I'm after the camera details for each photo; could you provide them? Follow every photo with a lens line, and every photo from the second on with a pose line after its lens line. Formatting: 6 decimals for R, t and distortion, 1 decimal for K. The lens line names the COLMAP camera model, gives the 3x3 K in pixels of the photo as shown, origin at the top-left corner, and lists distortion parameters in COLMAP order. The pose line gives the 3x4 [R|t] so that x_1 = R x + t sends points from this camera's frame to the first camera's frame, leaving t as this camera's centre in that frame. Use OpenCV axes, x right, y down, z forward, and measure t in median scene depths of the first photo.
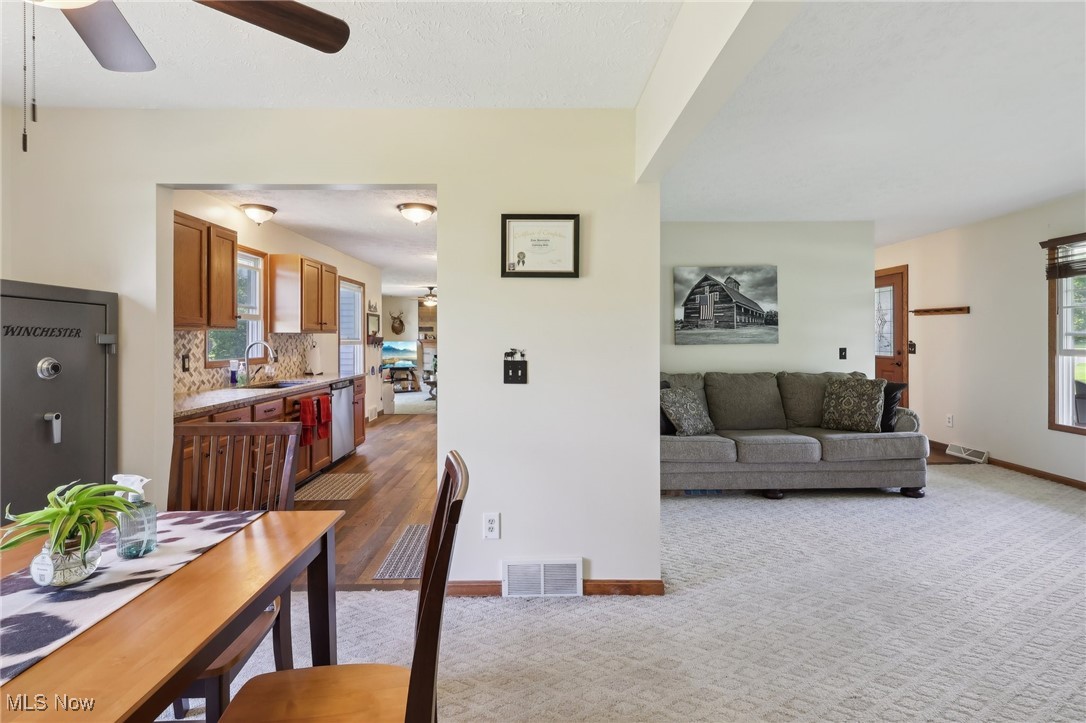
lens RADIAL K [[502.4, 0, 516.9], [0, 502.4, 336.5], [0, 0, 1]] dist [-0.009025, 0.002179]
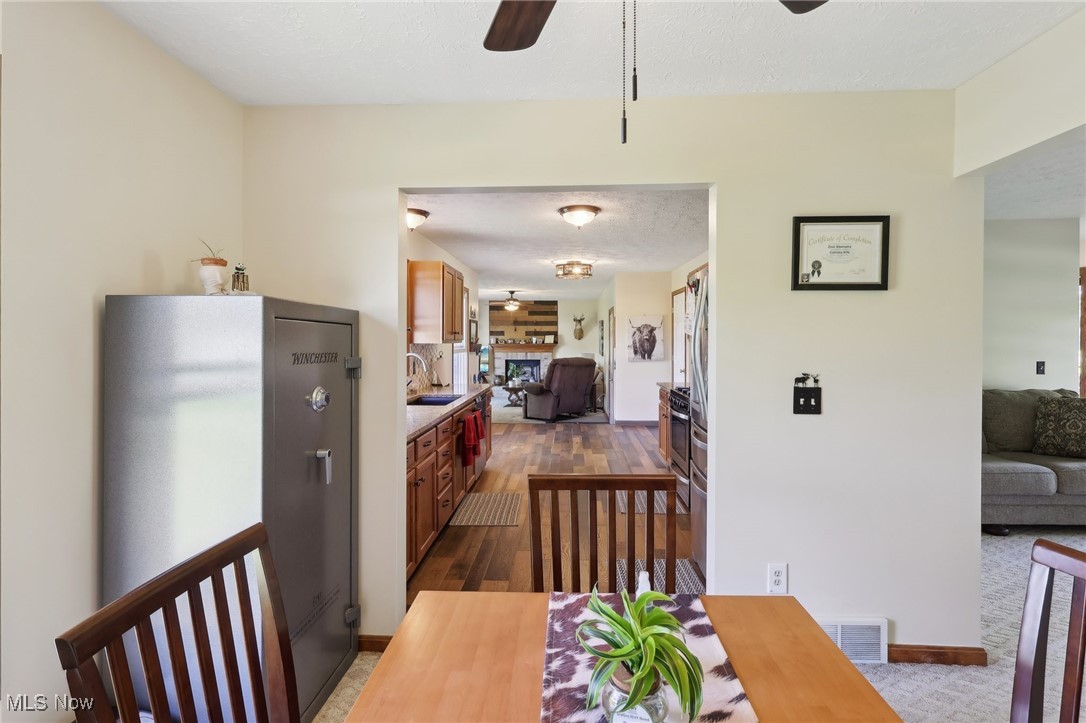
lens RADIAL K [[502.4, 0, 517.9], [0, 502.4, 342.3], [0, 0, 1]] dist [-0.009025, 0.002179]
pose [[0.997921, 0.001428, -0.064441, -0.441143], [-0.000852, 0.999959, 0.008963, -0.036447], [0.064451, -0.008889, 0.997881, 0.115058]]
